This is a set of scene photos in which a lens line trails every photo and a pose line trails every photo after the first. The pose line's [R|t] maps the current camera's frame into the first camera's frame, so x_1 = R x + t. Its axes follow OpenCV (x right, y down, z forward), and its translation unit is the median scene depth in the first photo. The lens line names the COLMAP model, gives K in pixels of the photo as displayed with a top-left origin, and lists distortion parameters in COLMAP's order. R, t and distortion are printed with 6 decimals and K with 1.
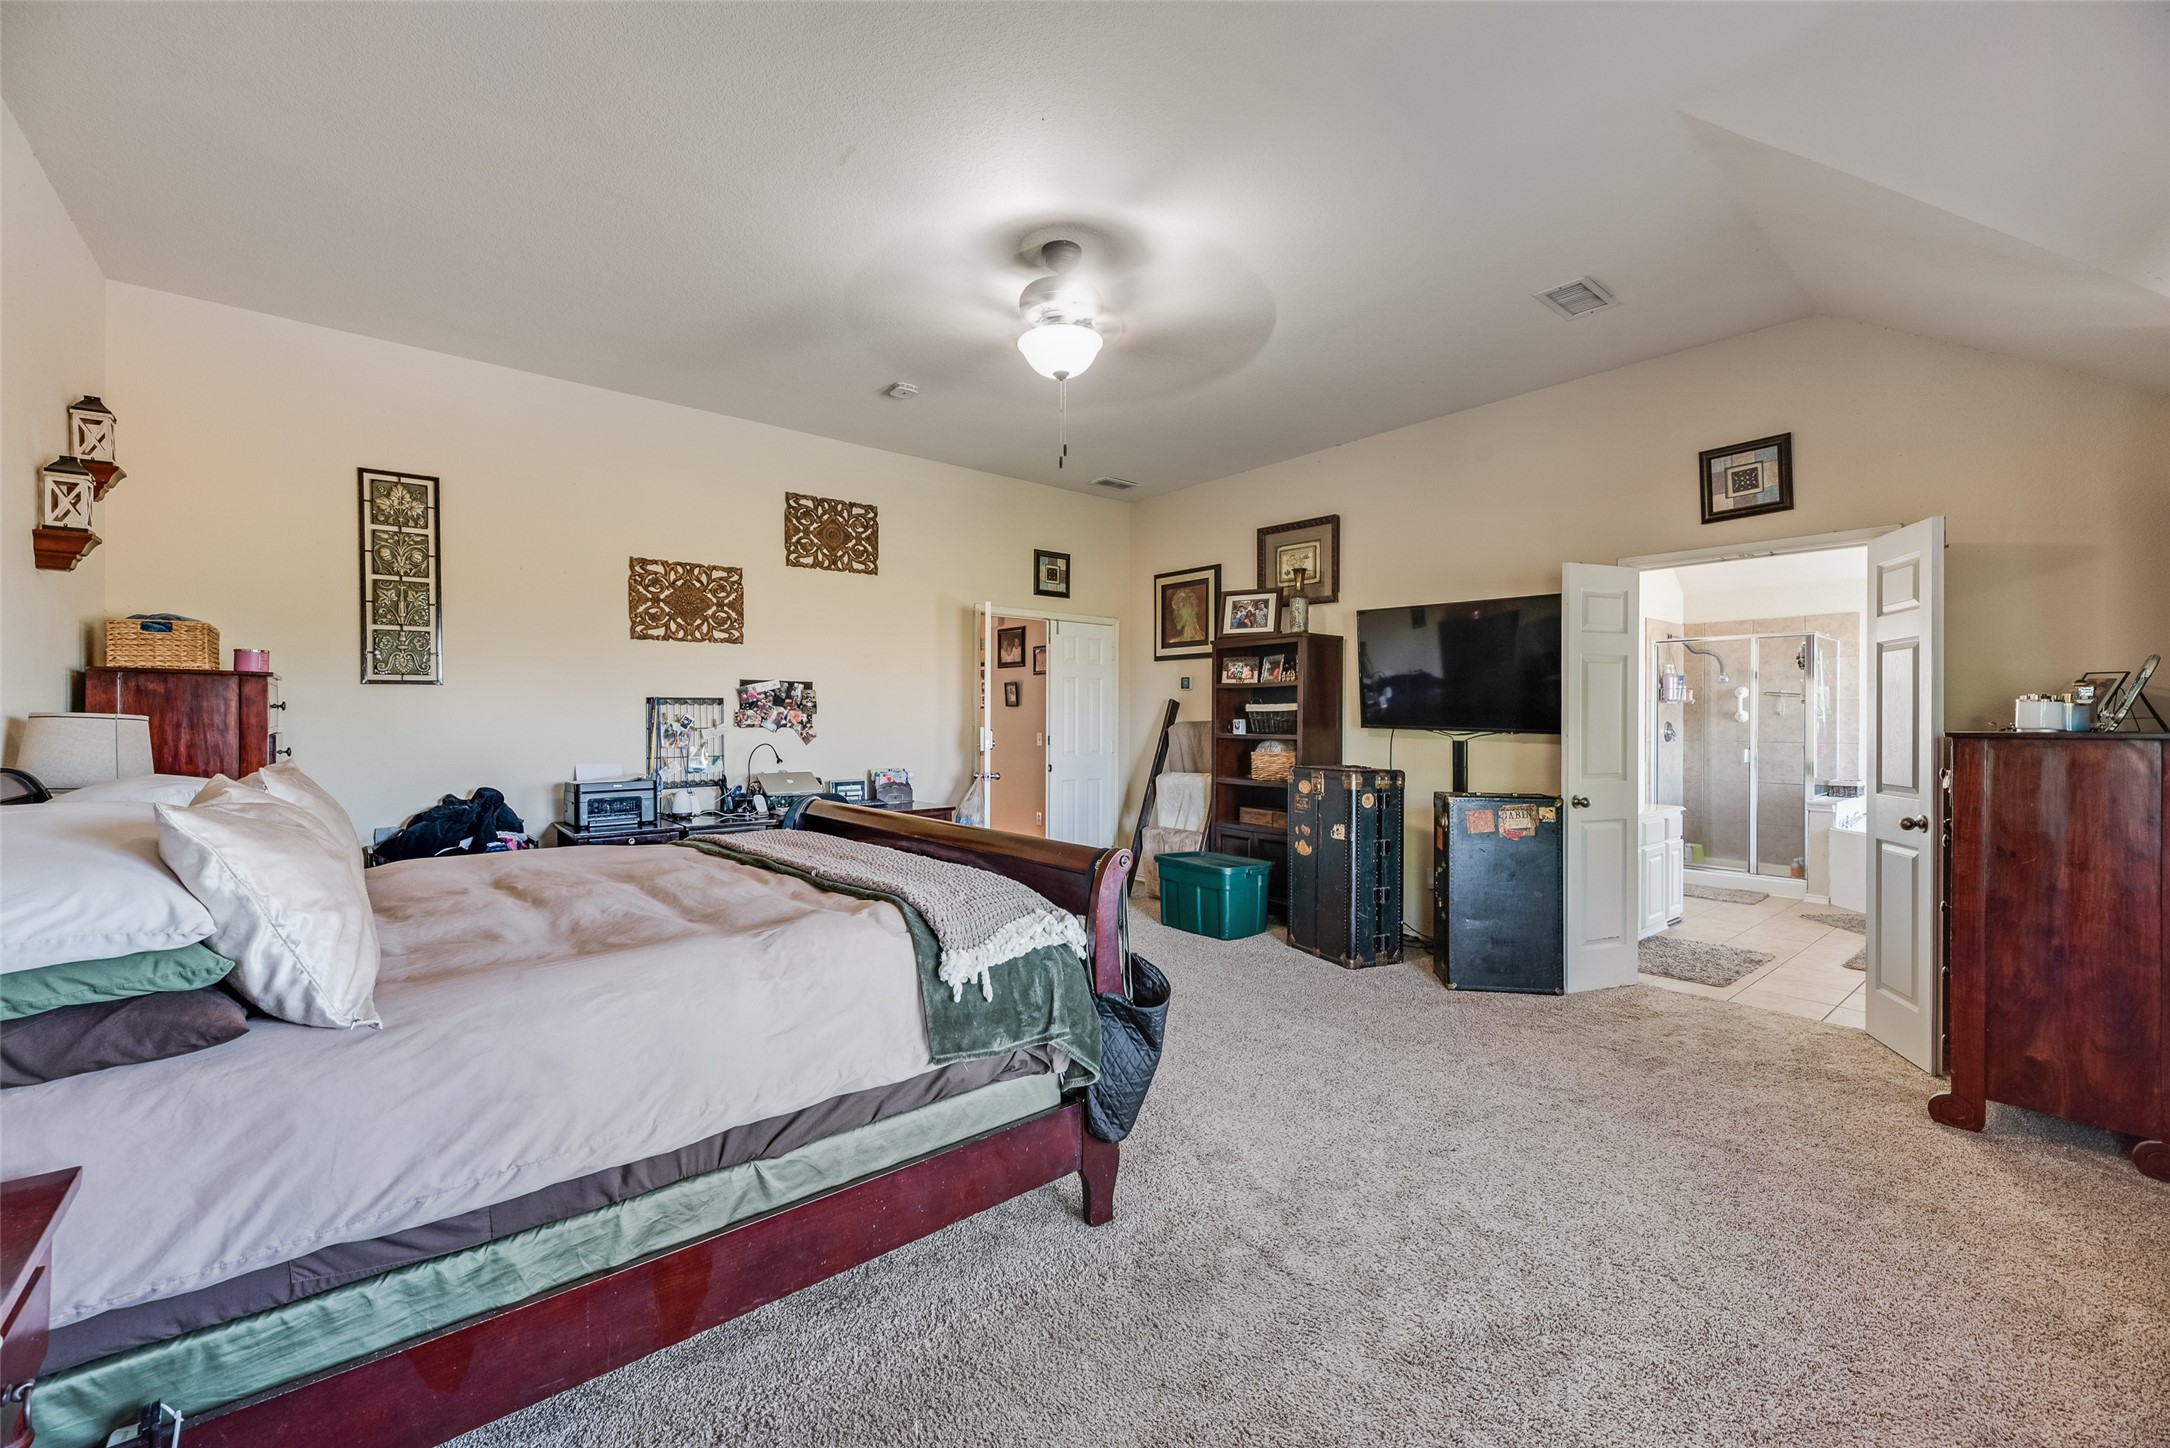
lens RADIAL K [[873.5, 0, 1088.8], [0, 873.5, 721.5], [0, 0, 1]] dist [0.002082, -0.000286]
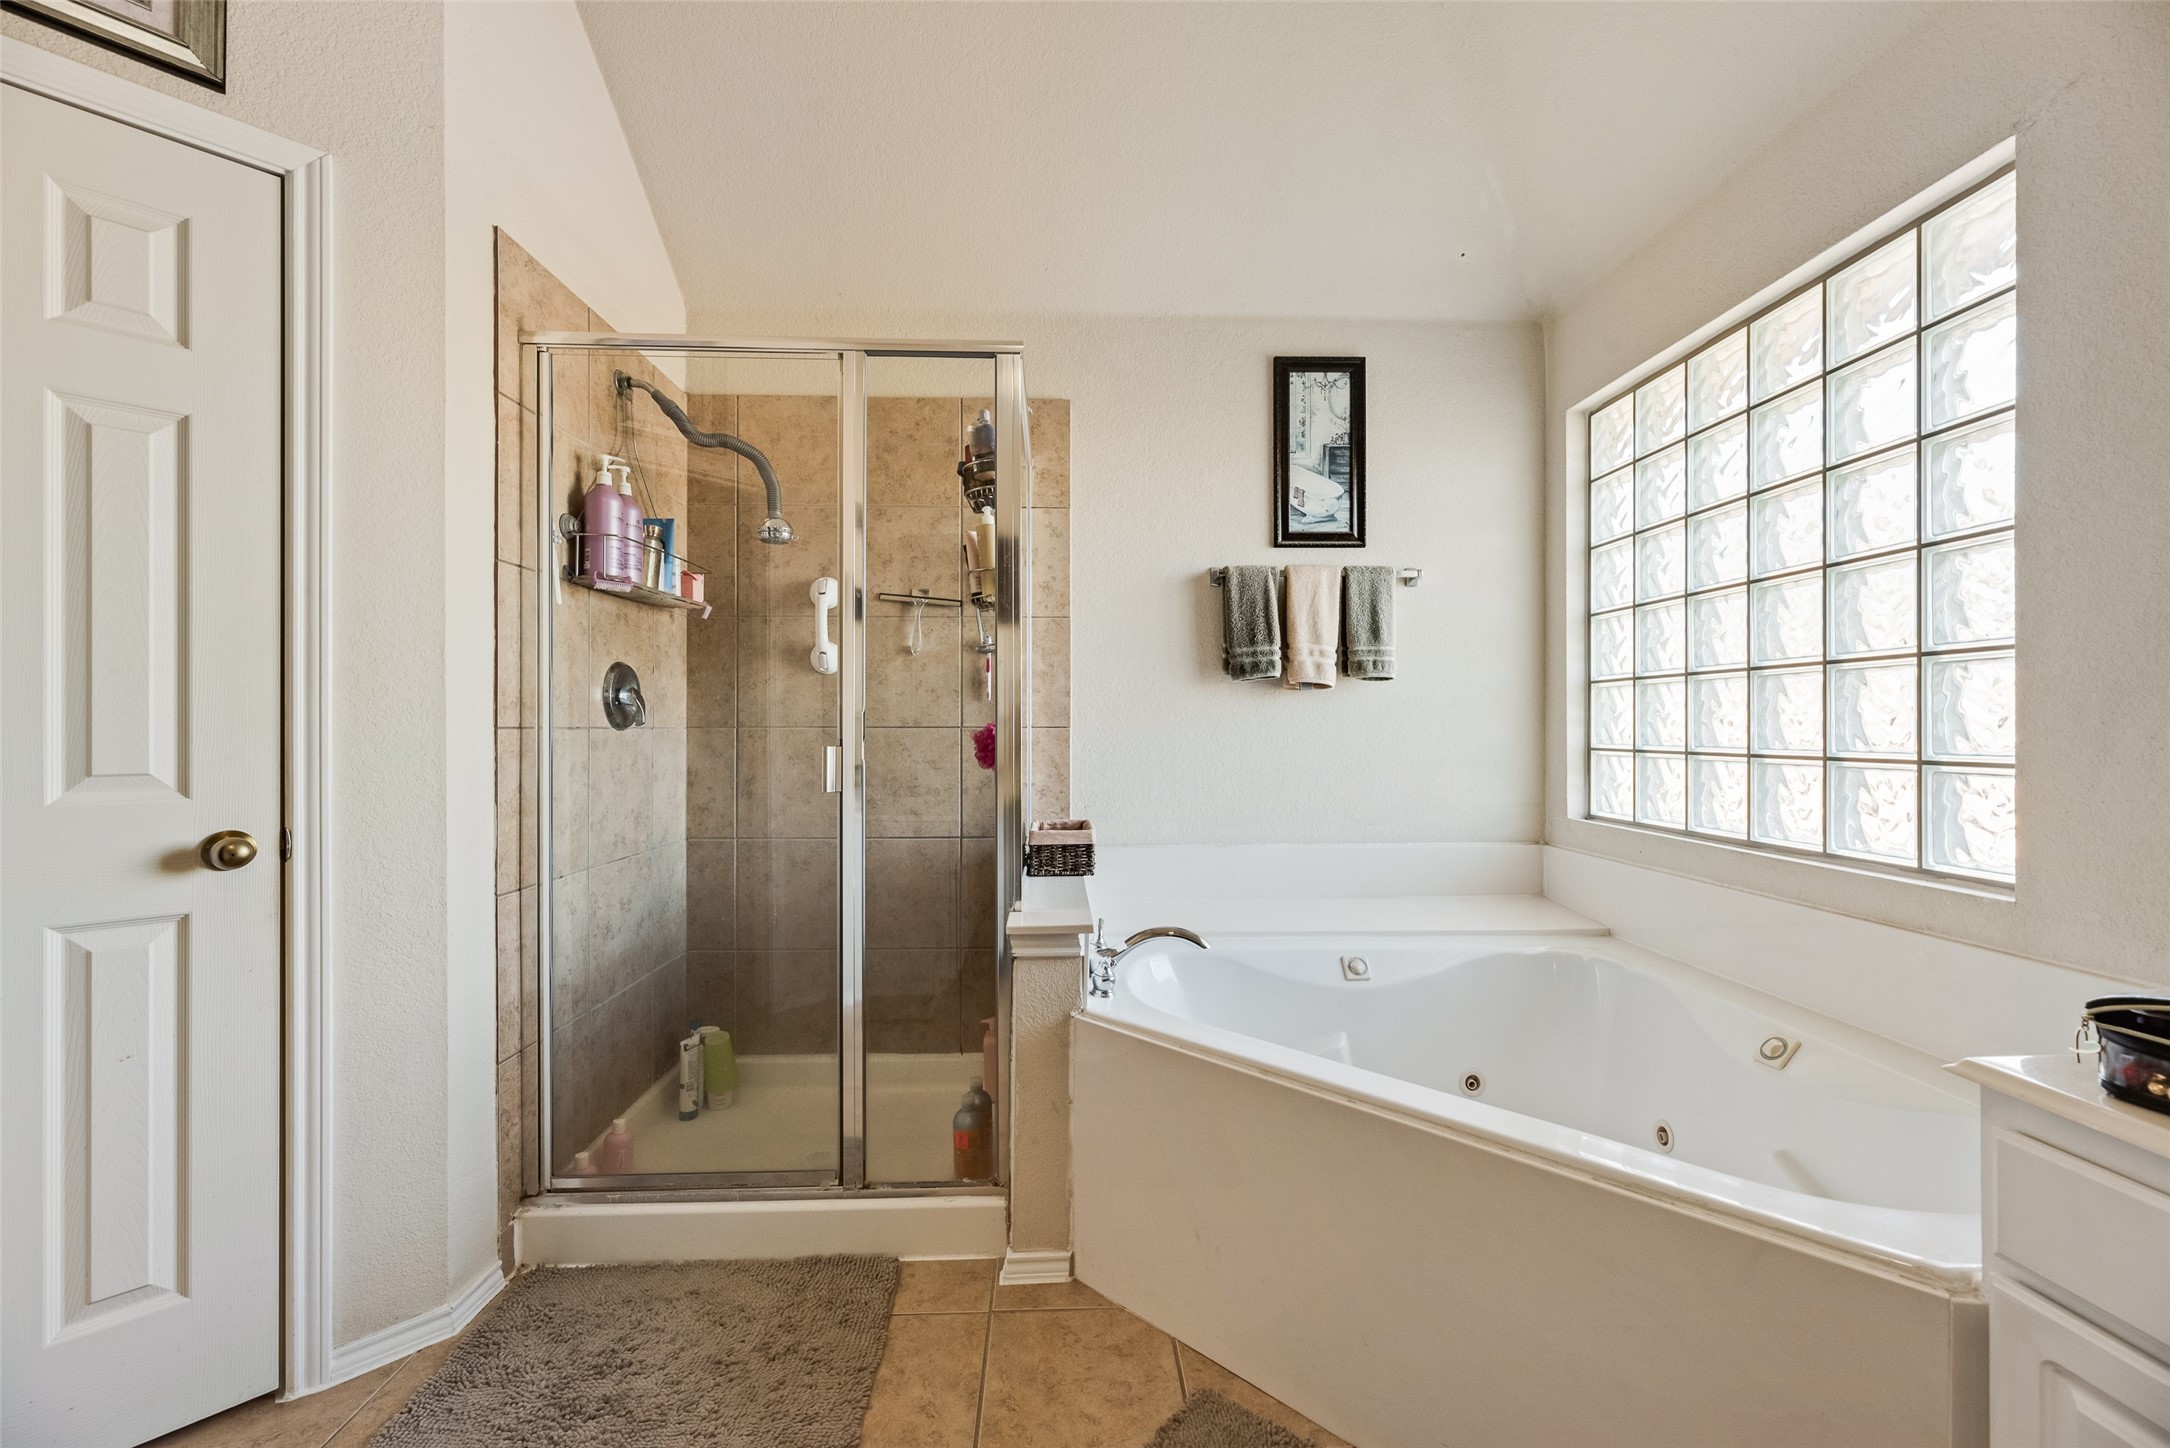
lens RADIAL K [[873.5, 0, 1083.9], [0, 873.5, 726.3], [0, 0, 1]] dist [0.002082, -0.000286]
pose [[0.615944, 0.000818, 0.787790, 0.546947], [0.005484, 0.999971, -0.005326, 0.025772], [-0.787771, 0.007601, 0.615921, 0.718895]]
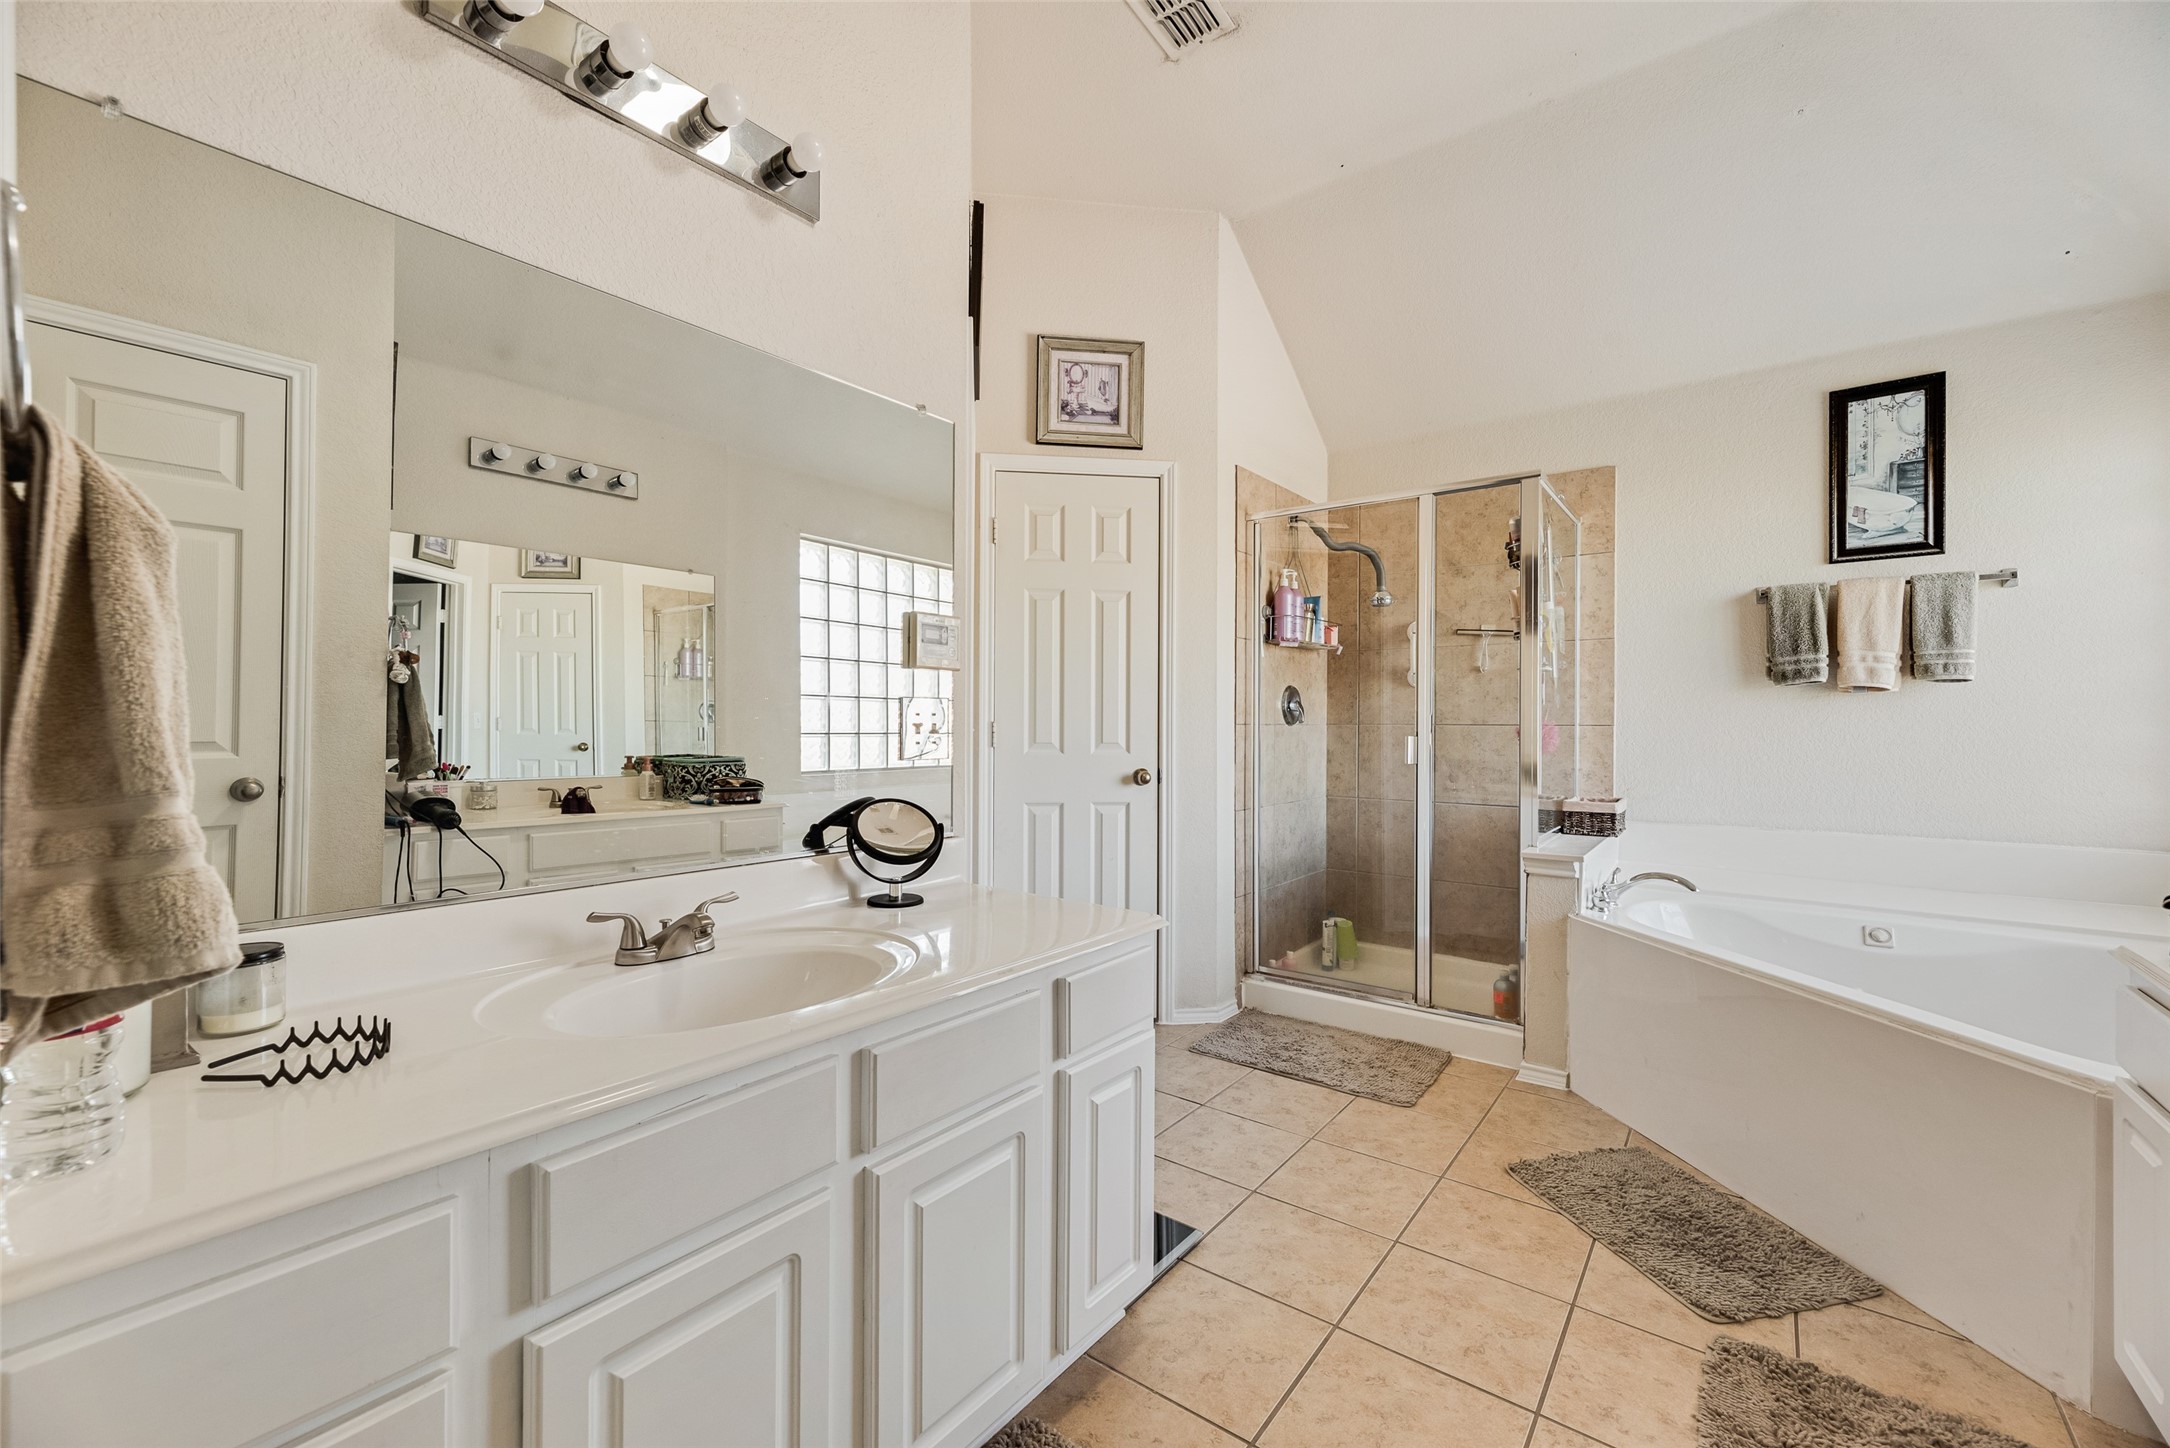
lens RADIAL K [[873.5, 0, 1091.4], [0, 873.5, 724.2], [0, 0, 1]] dist [0.002082, -0.000286]
pose [[0.975323, 0.003239, 0.220760, 0.456021], [-0.002238, 0.999986, -0.004781, 0.026384], [-0.220773, 0.004169, 0.975316, 0.551501]]
